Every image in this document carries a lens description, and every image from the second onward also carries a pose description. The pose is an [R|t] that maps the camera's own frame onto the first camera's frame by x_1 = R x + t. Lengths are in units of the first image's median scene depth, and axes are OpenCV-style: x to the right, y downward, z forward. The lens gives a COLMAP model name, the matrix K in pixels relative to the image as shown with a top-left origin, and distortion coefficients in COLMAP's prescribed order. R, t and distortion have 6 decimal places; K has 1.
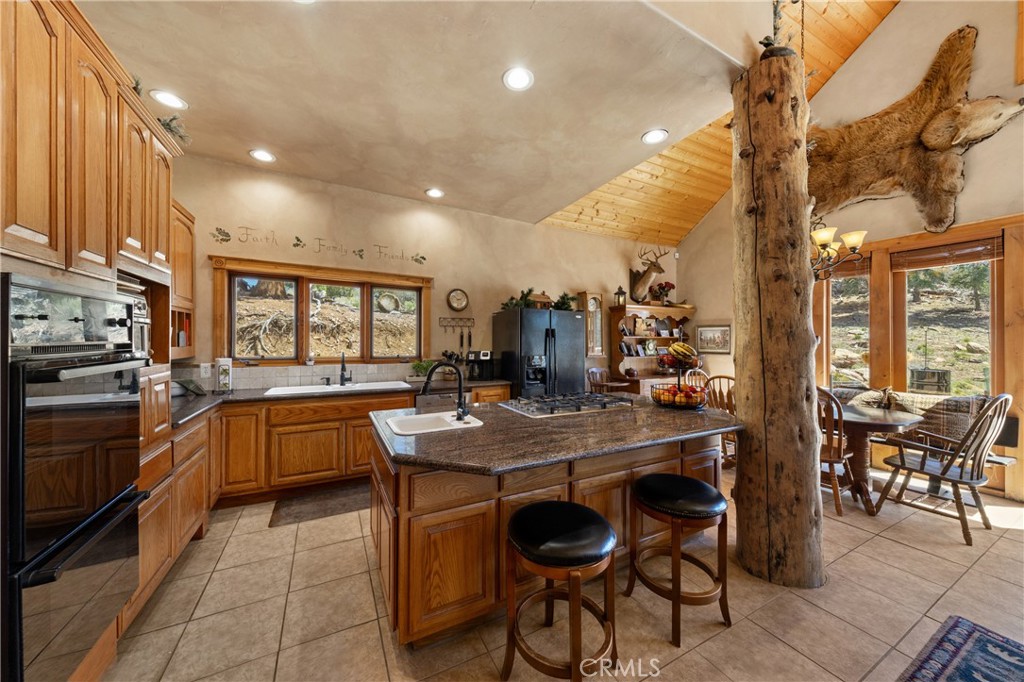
lens RADIAL K [[350.7, 0, 513.5], [0, 350.7, 346.3], [0, 0, 1]] dist [0.016972, -0.009736]
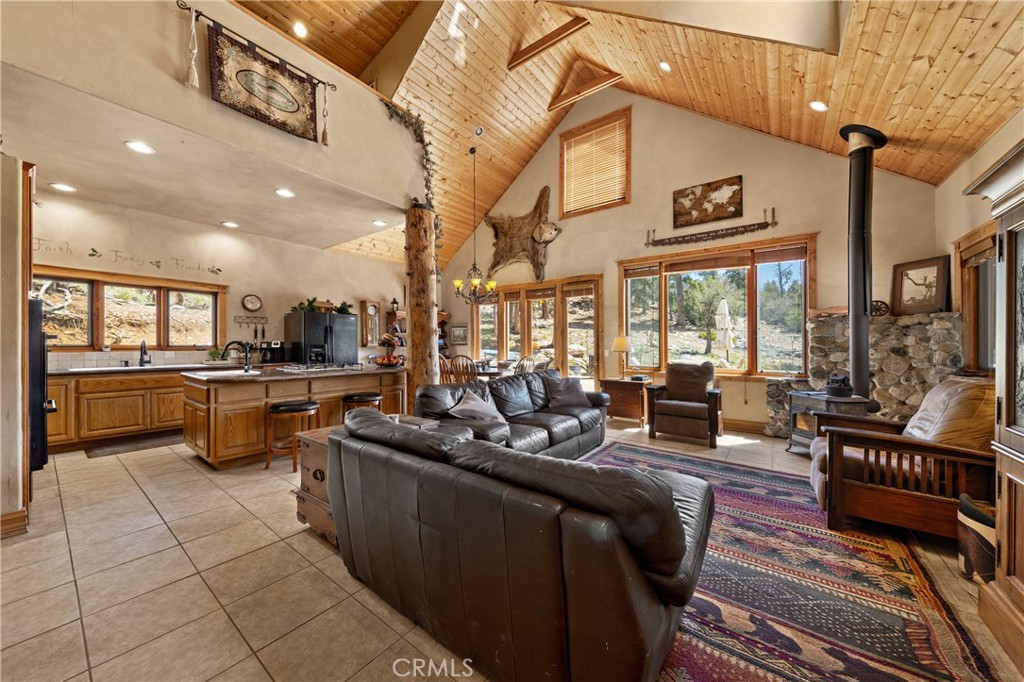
lens RADIAL K [[350.7, 0, 513.5], [0, 350.7, 346.3], [0, 0, 1]] dist [0.016972, -0.009736]
pose [[0.899757, -0.005114, 0.436361, 0.192965], [0.005847, 0.999983, -0.000336, 0.049007], [-0.436352, 0.002854, 0.899771, -0.828881]]
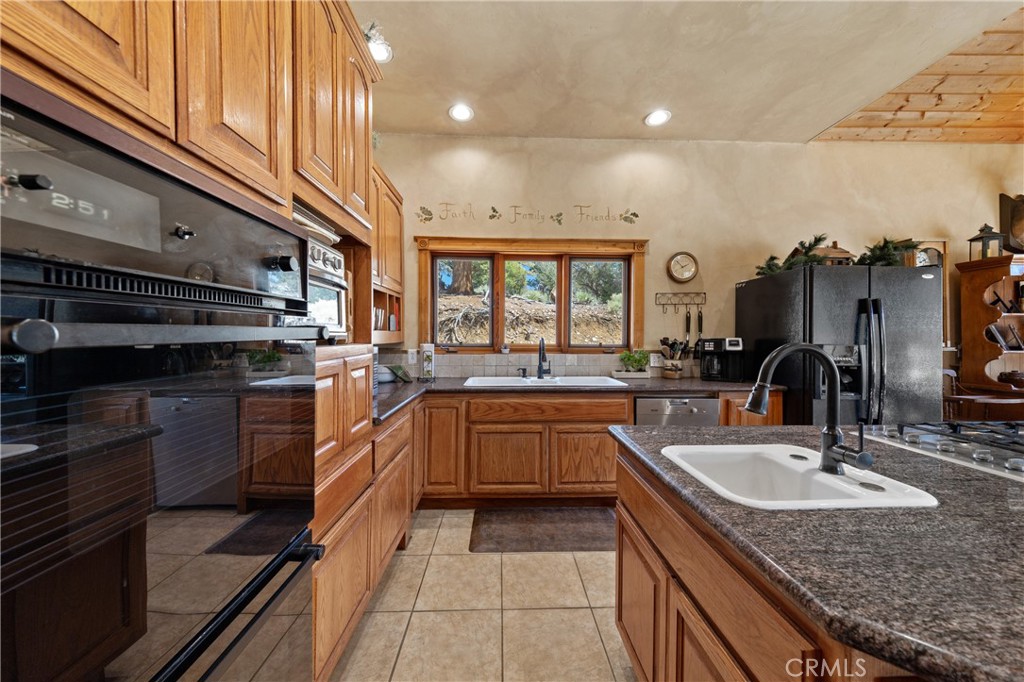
lens RADIAL K [[348.3, 0, 514.6], [0, 348.3, 343.0], [0, 0, 1]] dist [0.055702, -0.009401]
pose [[0.902110, 0.004773, -0.431480, -0.200397], [-0.002190, 0.999977, 0.006484, 0.024466], [0.431500, -0.004904, 0.902099, 0.250336]]
